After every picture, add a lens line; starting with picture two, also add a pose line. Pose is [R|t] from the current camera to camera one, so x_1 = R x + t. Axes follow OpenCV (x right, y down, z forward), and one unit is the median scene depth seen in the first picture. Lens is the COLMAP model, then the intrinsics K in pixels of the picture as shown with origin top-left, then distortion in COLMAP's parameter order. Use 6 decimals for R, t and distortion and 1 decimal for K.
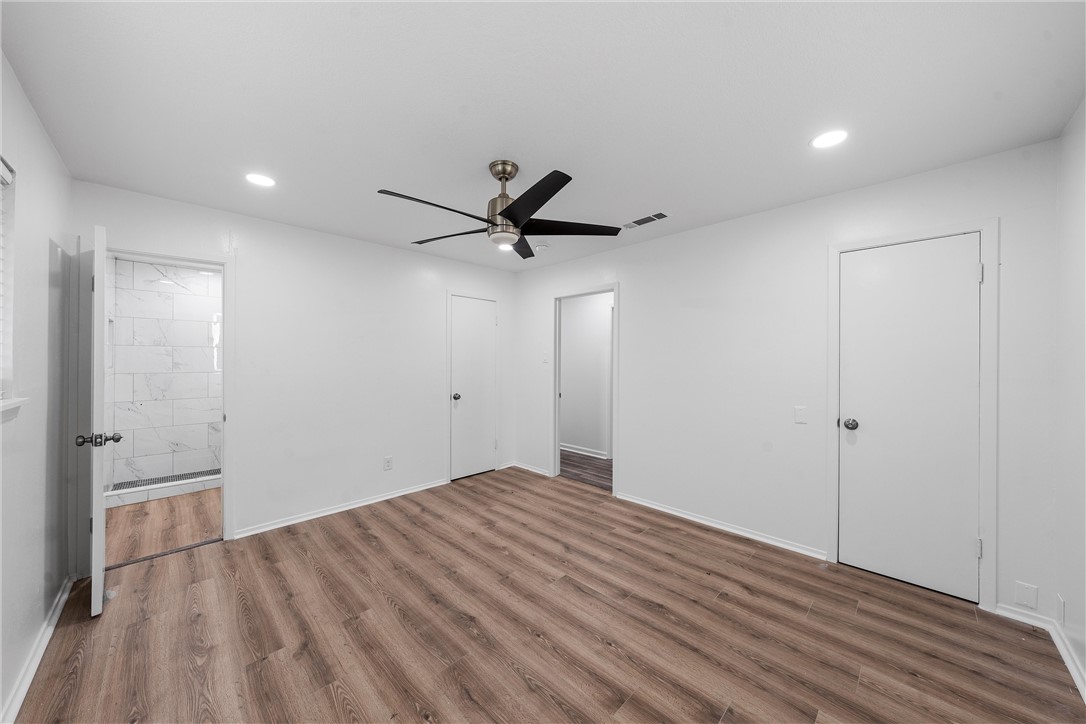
lens RADIAL K [[405.3, 0, 548.0], [0, 405.3, 360.5], [0, 0, 1]] dist [0.001071, 0.000079]
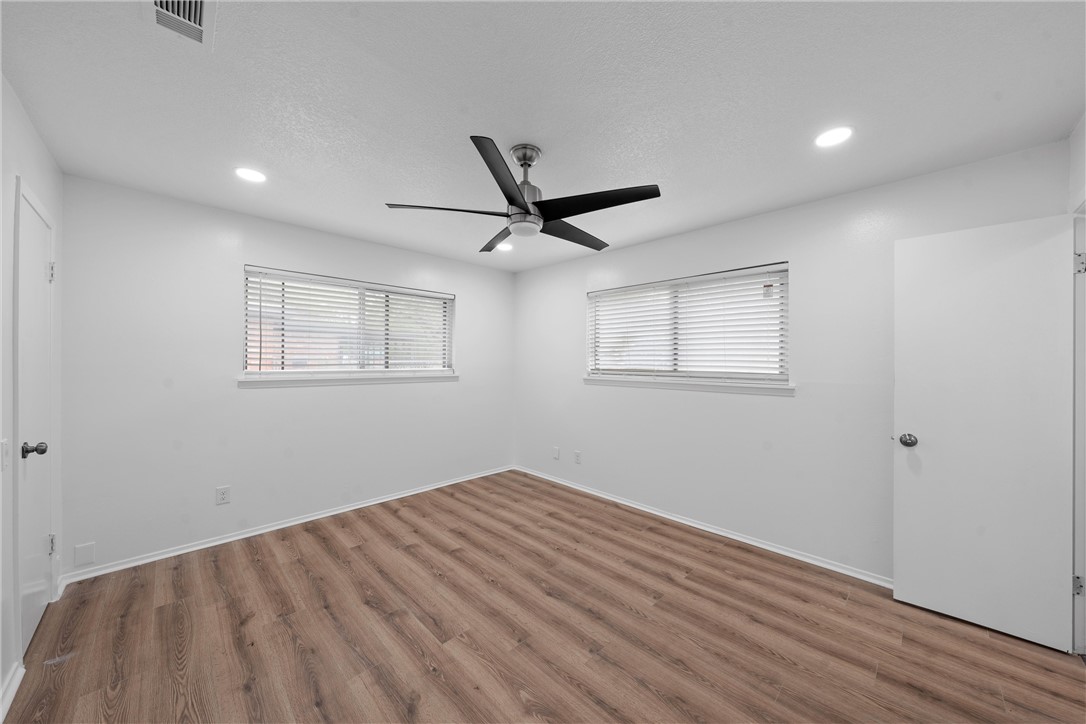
lens RADIAL K [[405.3, 0, 548.0], [0, 405.3, 360.5], [0, 0, 1]] dist [0.001071, 0.000079]
pose [[-0.999982, -0.005556, 0.002318, -0.172802], [-0.005576, 0.999946, -0.008749, 0.004678], [-0.002269, -0.008762, -0.999959, 2.003427]]
